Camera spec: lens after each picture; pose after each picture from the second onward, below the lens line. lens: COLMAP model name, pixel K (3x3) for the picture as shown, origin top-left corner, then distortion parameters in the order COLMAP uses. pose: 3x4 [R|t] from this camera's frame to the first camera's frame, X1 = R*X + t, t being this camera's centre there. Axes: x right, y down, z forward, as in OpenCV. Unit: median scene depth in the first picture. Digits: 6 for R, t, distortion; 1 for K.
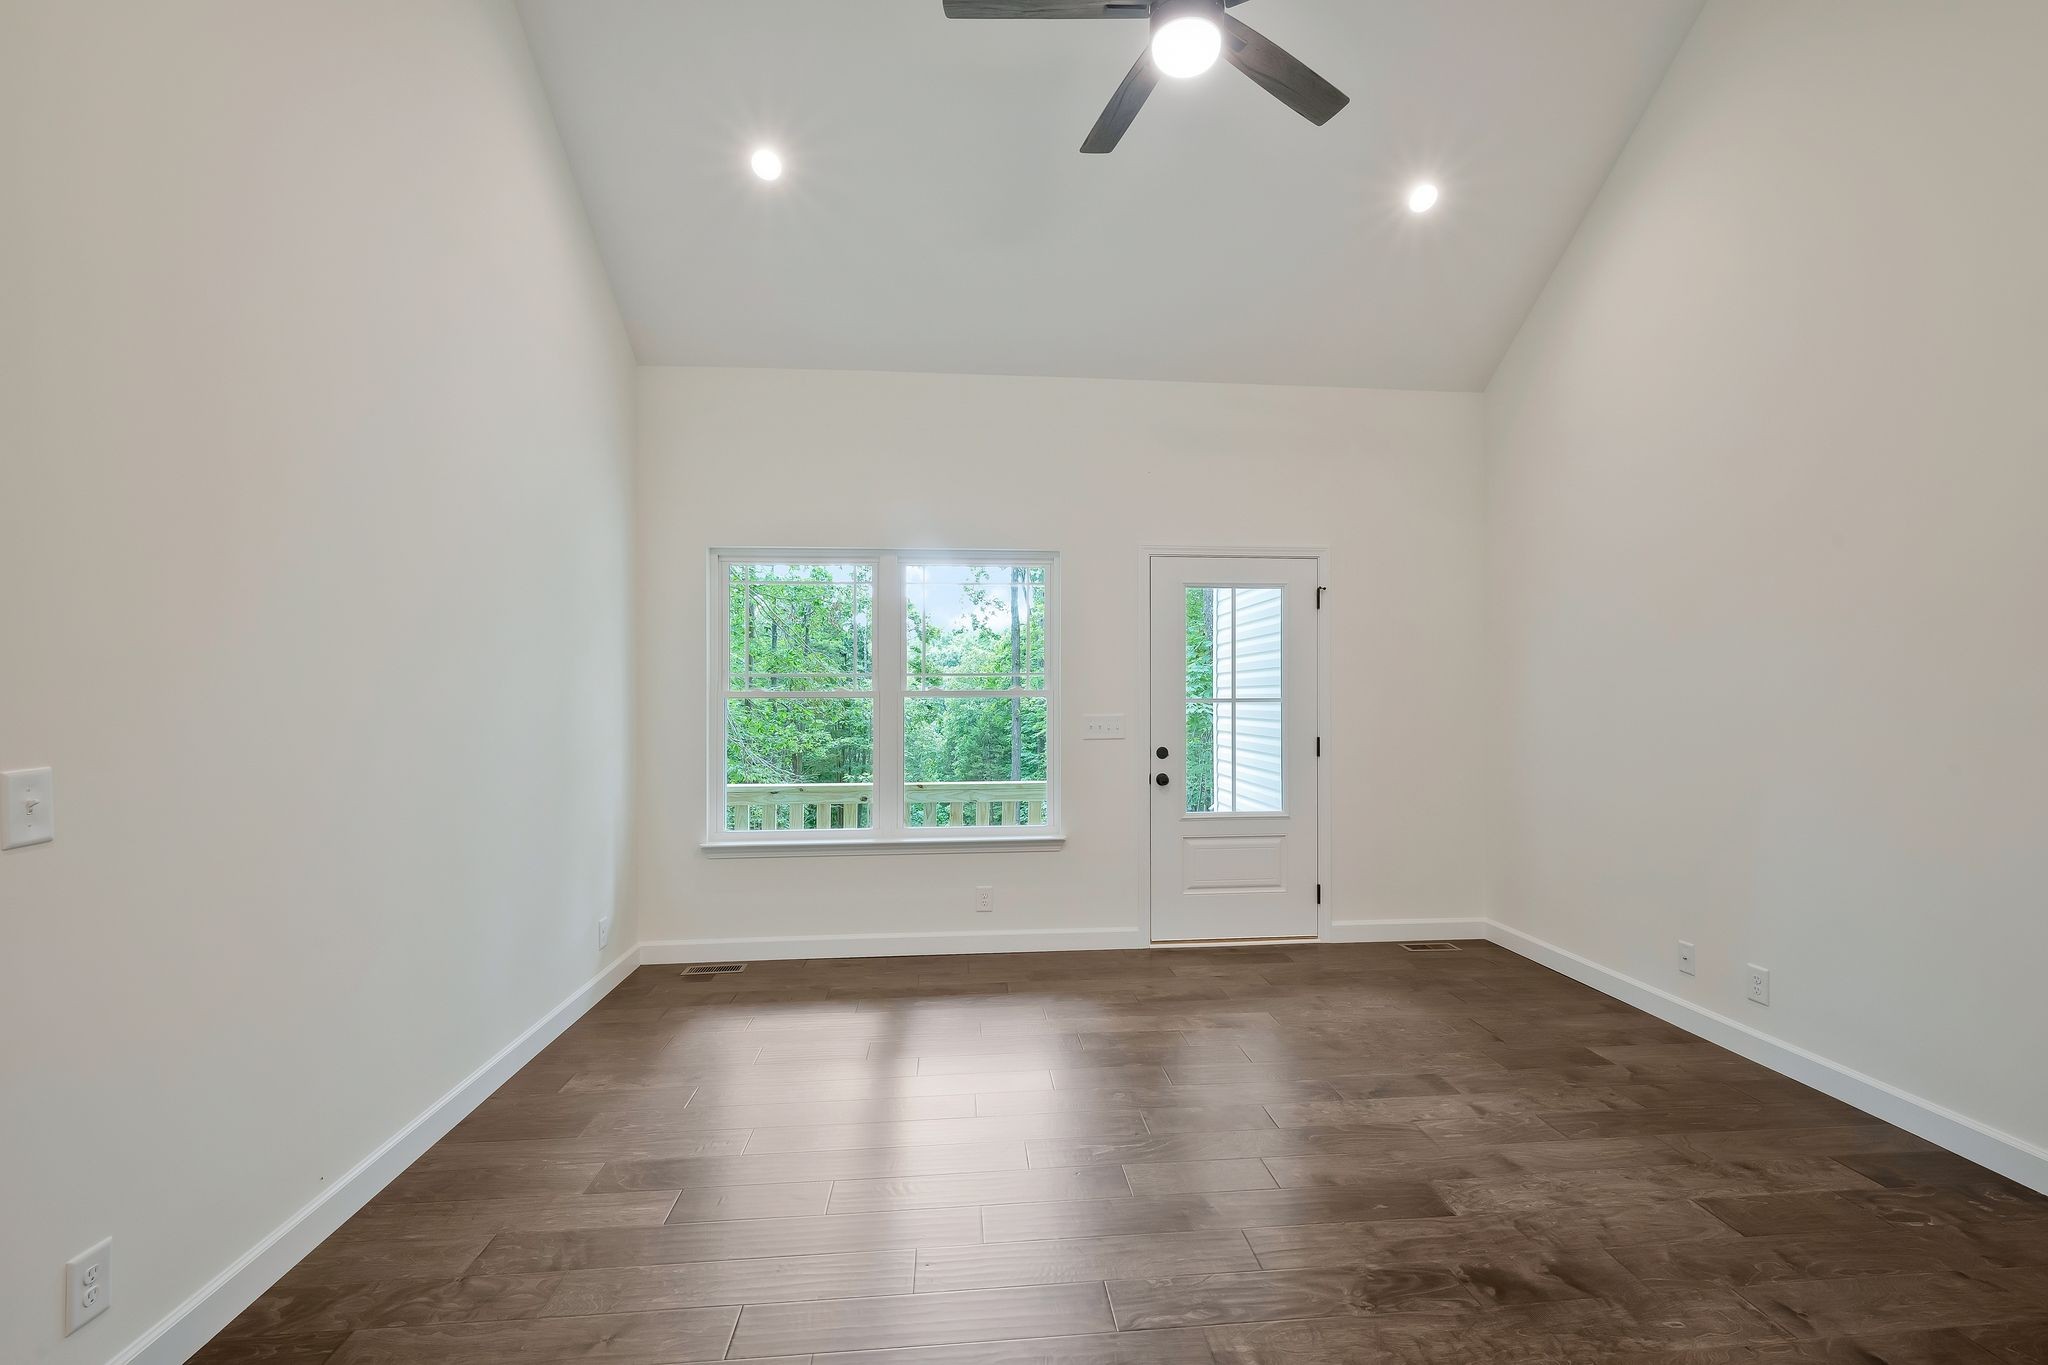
lens RADIAL K [[928.8, 0, 1029.1], [0, 928.8, 669.4], [0, 0, 1]] dist [-0.001441, -0.000300]
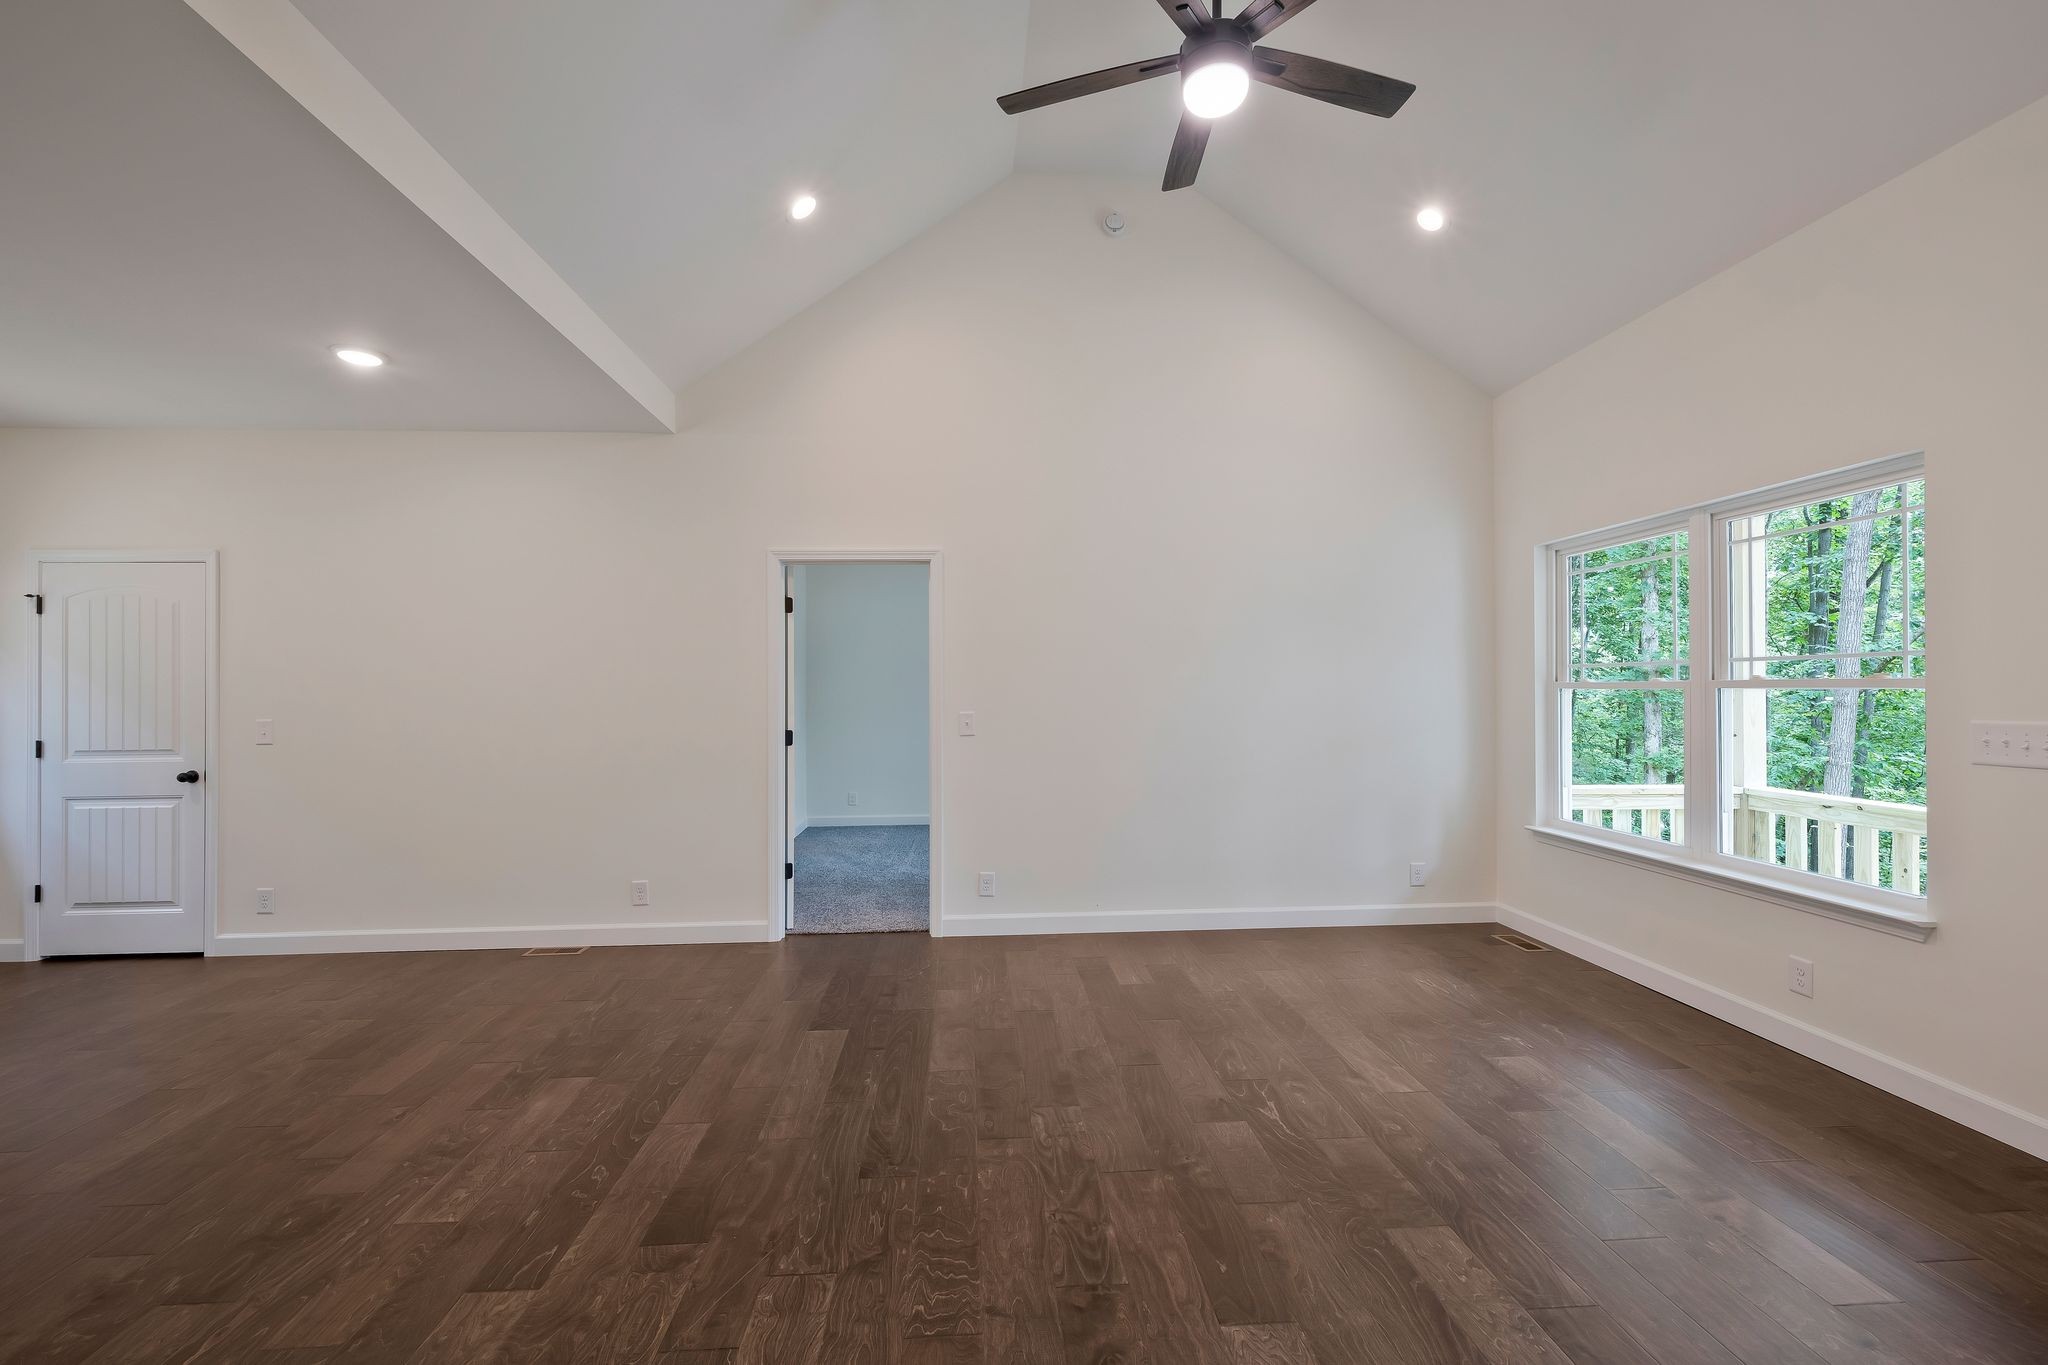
lens RADIAL K [[838.4, 0, 989.0], [0, 838.4, 684.8], [0, 0, 1]] dist [0.012983, 0.000113]
pose [[-0.050648, 0.000465, -0.998716, 1.270504], [0.032617, 0.999467, -0.001189, 0.017865], [0.998184, -0.032636, -0.050636, 0.888440]]
